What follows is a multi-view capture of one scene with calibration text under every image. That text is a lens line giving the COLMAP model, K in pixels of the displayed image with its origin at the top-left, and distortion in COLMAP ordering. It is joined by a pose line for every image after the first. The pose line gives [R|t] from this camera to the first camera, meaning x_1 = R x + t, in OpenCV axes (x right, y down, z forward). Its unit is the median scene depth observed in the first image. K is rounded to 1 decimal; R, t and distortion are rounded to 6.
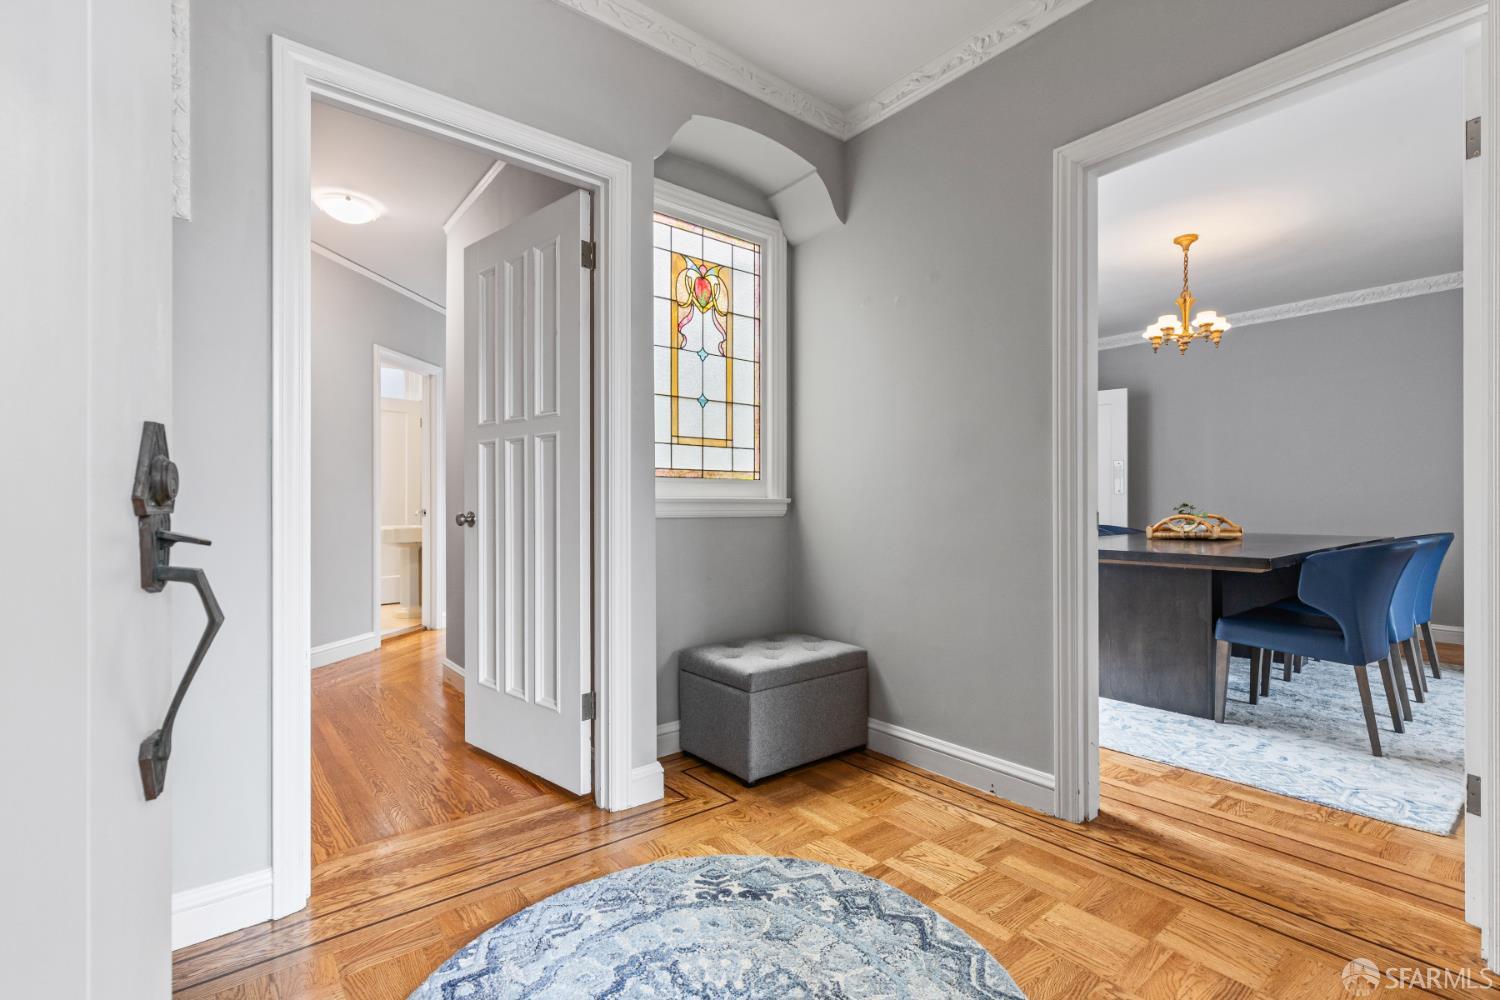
lens RADIAL K [[677.5, 0, 747.9], [0, 677.5, 495.5], [0, 0, 1]] dist [-0.001857, -0.000425]
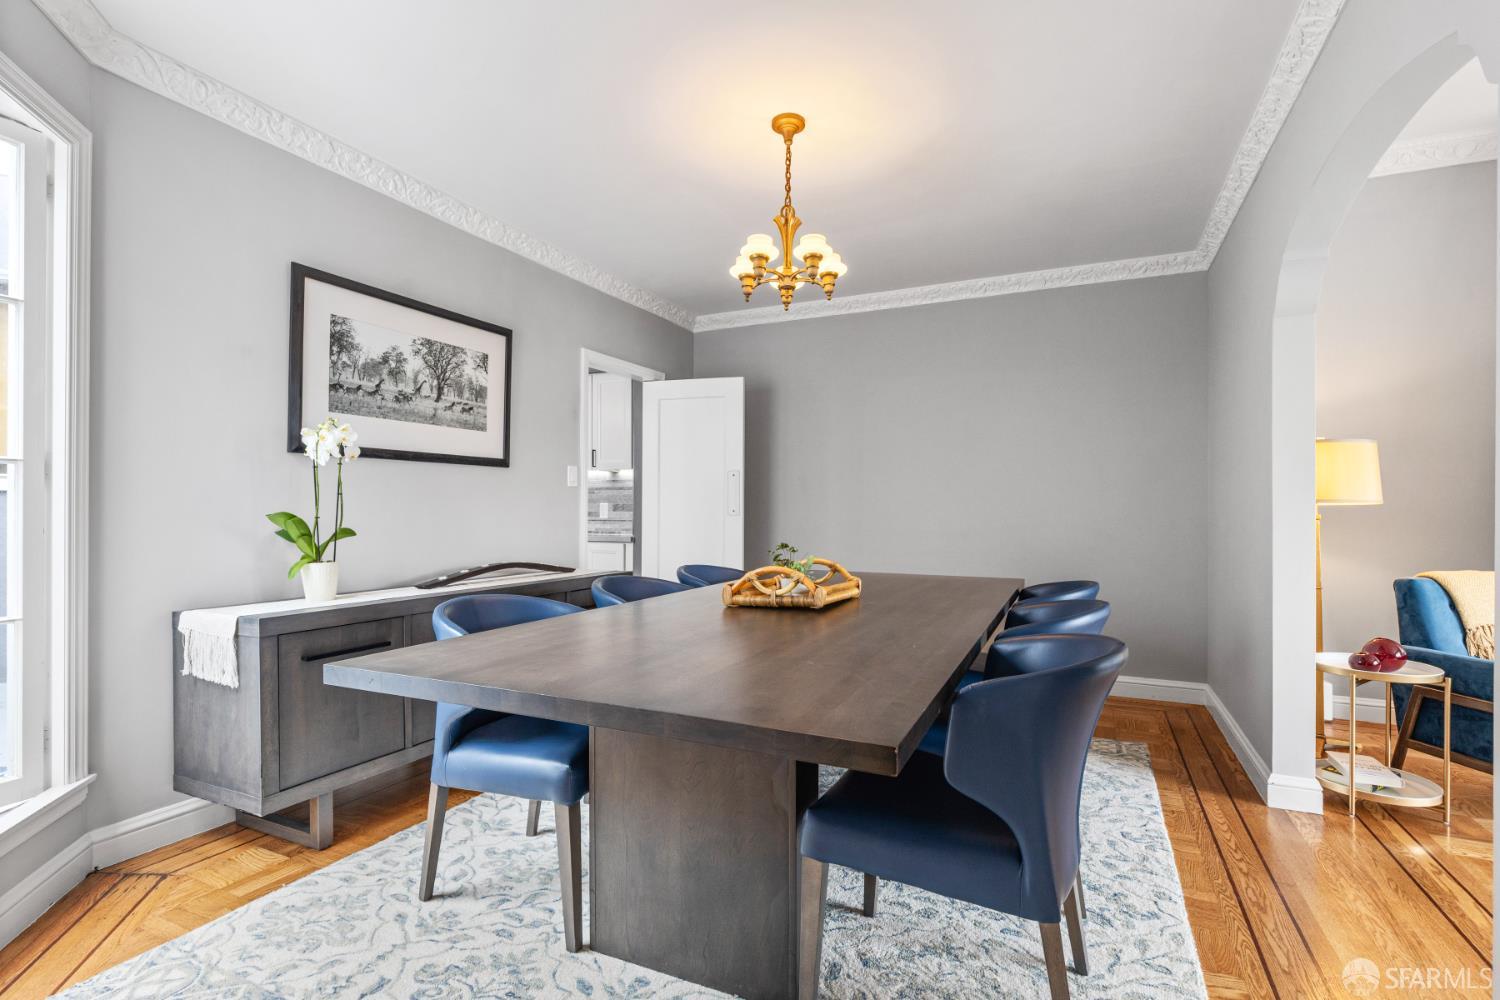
lens RADIAL K [[717.4, 0, 751.3], [0, 717.4, 501.1], [0, 0, 1]] dist [0.002354, 0.000902]
pose [[0.896514, 0.007361, 0.442954, 0.326601], [-0.004235, 0.999959, -0.008044, -0.021593], [-0.442995, 0.005336, 0.896508, 0.422435]]
